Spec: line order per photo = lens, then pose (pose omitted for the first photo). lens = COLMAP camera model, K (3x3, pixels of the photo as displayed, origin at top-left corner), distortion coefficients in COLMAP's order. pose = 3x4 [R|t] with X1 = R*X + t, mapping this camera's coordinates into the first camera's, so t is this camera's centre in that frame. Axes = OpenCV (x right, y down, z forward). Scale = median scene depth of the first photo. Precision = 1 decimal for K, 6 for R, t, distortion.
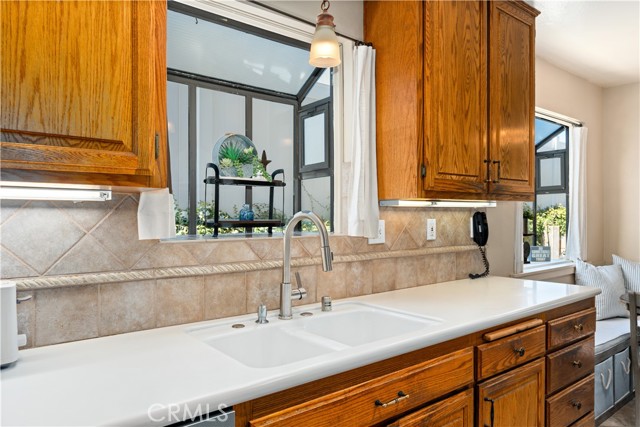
lens RADIAL K [[434.6, 0, 313.8], [0, 434.6, 221.9], [0, 0, 1]] dist [-0.000963, -0.000535]
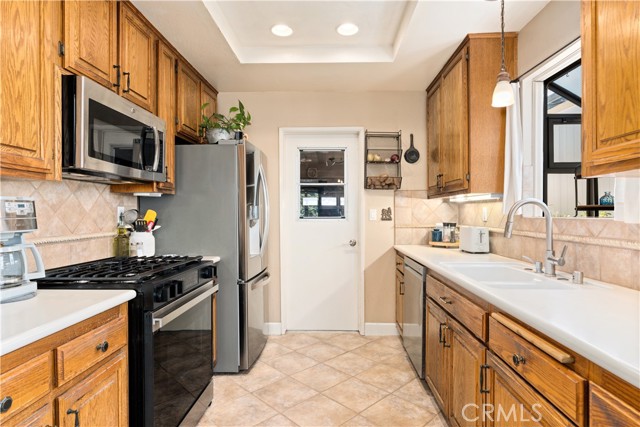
lens RADIAL K [[349.9, 0, 319.4], [0, 349.9, 215.1], [0, 0, 1]] dist [-0.017594, 0.002973]
pose [[-0.649499, 0.006133, -0.760338, 1.033735], [-0.006079, 0.999894, 0.013258, 0.015447], [0.760338, 0.013233, -0.649392, 0.962339]]
